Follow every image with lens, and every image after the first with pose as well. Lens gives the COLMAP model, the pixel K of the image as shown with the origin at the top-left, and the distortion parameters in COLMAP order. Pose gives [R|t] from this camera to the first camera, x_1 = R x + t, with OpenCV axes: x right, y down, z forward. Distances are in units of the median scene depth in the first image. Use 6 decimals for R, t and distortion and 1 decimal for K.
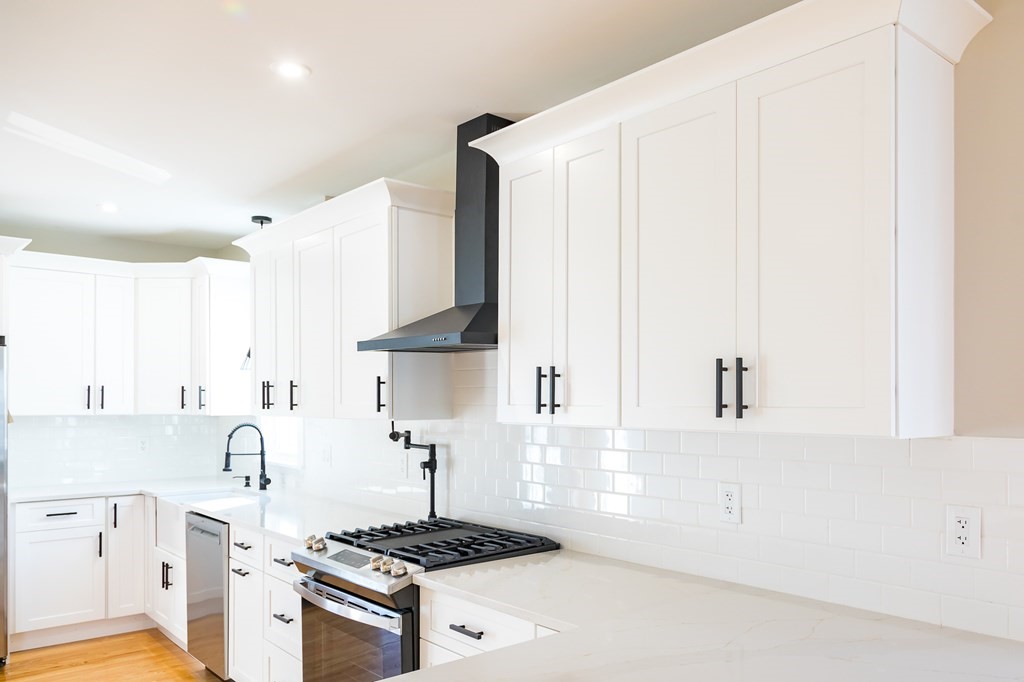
lens RADIAL K [[812.9, 0, 555.7], [0, 812.9, 397.2], [0, 0, 1]] dist [0.007899, -0.004012]
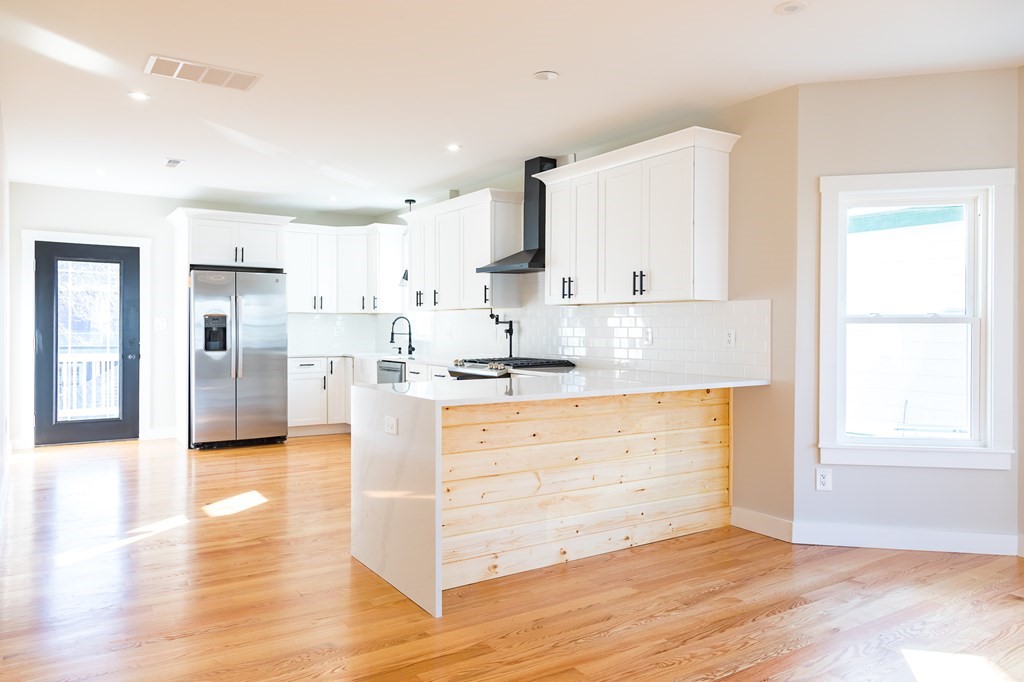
lens RADIAL K [[676.7, 0, 476.7], [0, 676.7, 322.6], [0, 0, 1]] dist [0.019322, -0.000743]
pose [[0.986304, 0.001818, -0.164925, 0.037930], [-0.000843, 0.999982, 0.005983, 0.055749], [0.164933, -0.005762, 0.986288, -0.651873]]
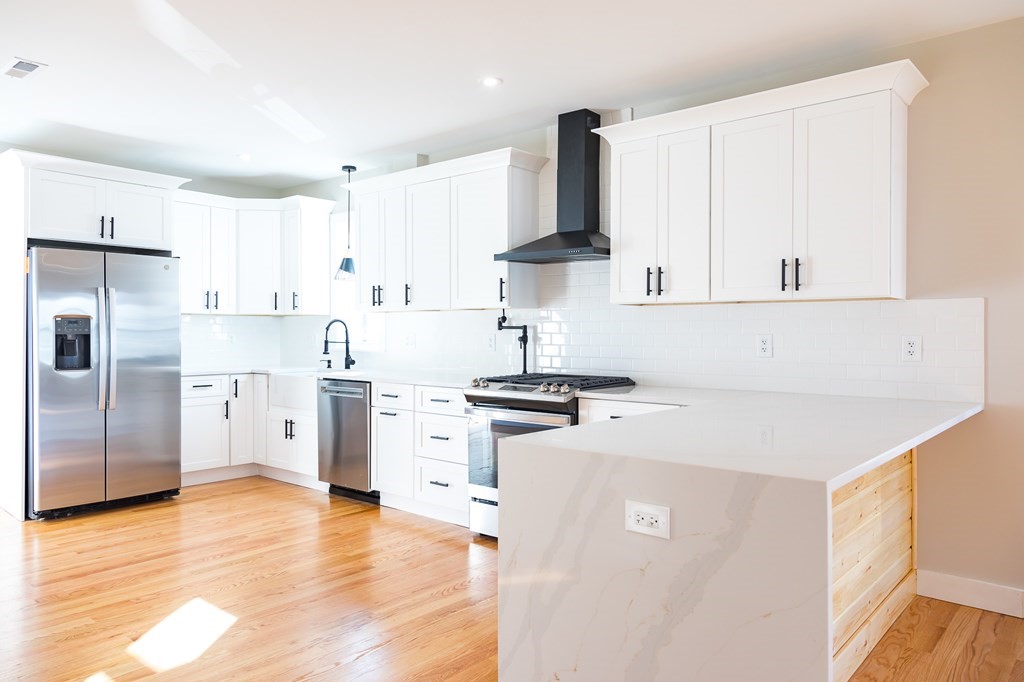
lens RADIAL K [[709.7, 0, 514.7], [0, 709.7, 326.4], [0, 0, 1]] dist [0.021311, -0.006065]
pose [[0.993361, 0.003486, 0.114986, -0.338615], [-0.003895, 0.999987, 0.003330, 0.058791], [-0.114973, -0.003756, 0.993362, -0.309667]]
